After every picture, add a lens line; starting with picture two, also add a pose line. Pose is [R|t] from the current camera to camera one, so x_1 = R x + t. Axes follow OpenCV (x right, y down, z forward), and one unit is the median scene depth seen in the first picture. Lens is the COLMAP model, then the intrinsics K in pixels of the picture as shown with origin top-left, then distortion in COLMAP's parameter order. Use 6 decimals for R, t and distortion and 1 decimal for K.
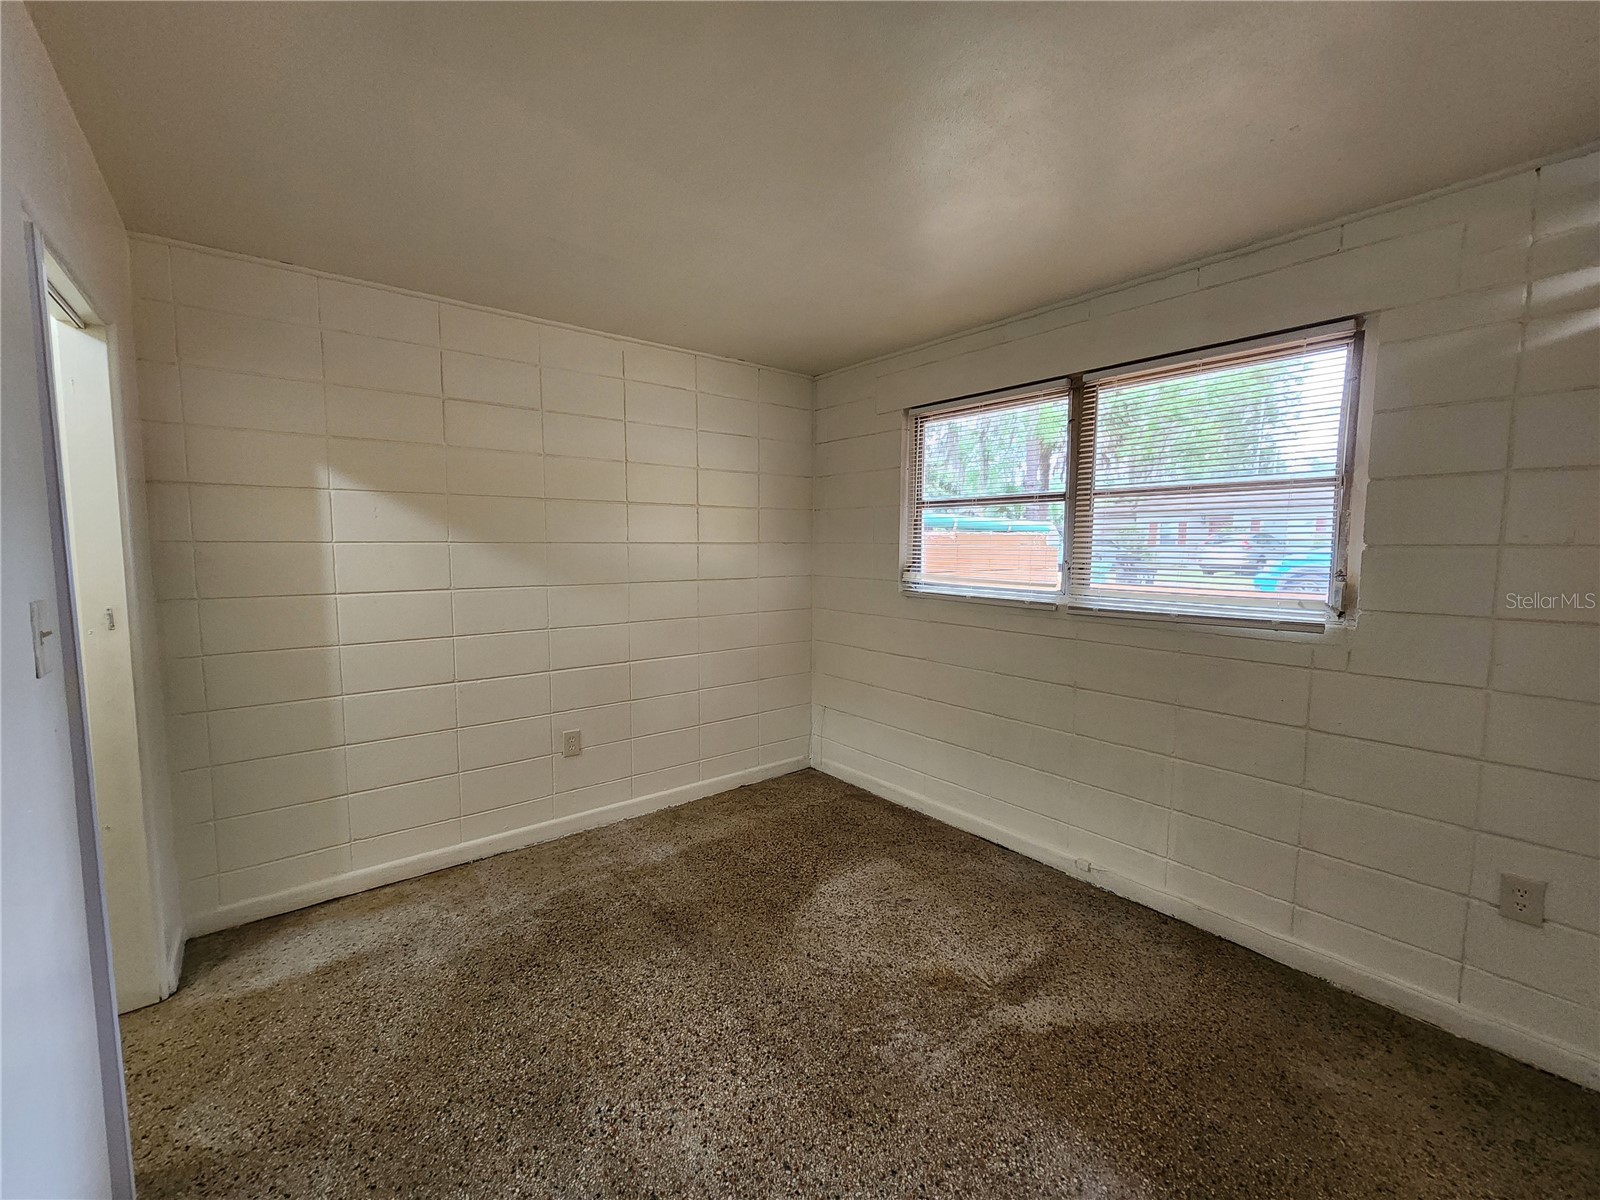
lens RADIAL K [[656.6, 0, 794.5], [0, 656.6, 596.3], [0, 0, 1]] dist [0.001823, -0.000774]
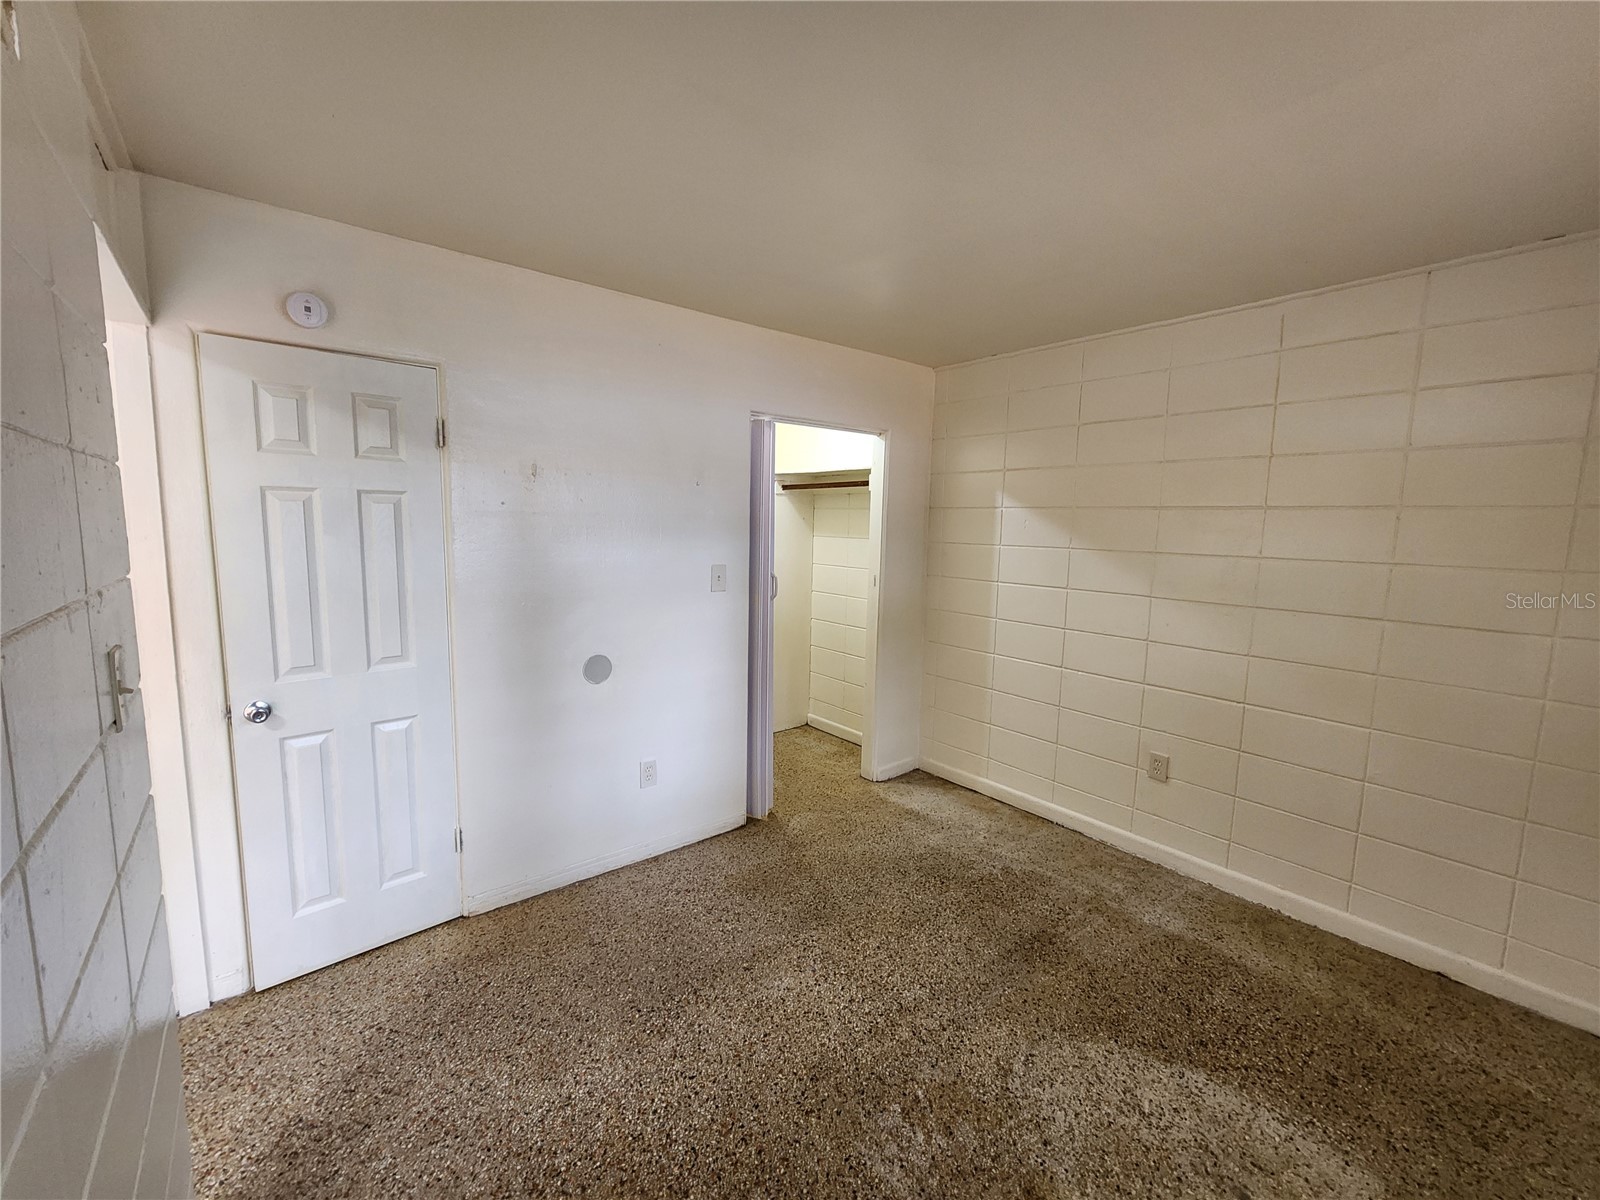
lens RADIAL K [[656.6, 0, 807.2], [0, 656.6, 598.8], [0, 0, 1]] dist [0.001823, -0.000774]
pose [[0.014971, 0.117001, -0.993019, 0.674575], [-0.101791, 0.988149, 0.114892, -0.085619], [0.994693, 0.099361, 0.026704, 0.544401]]
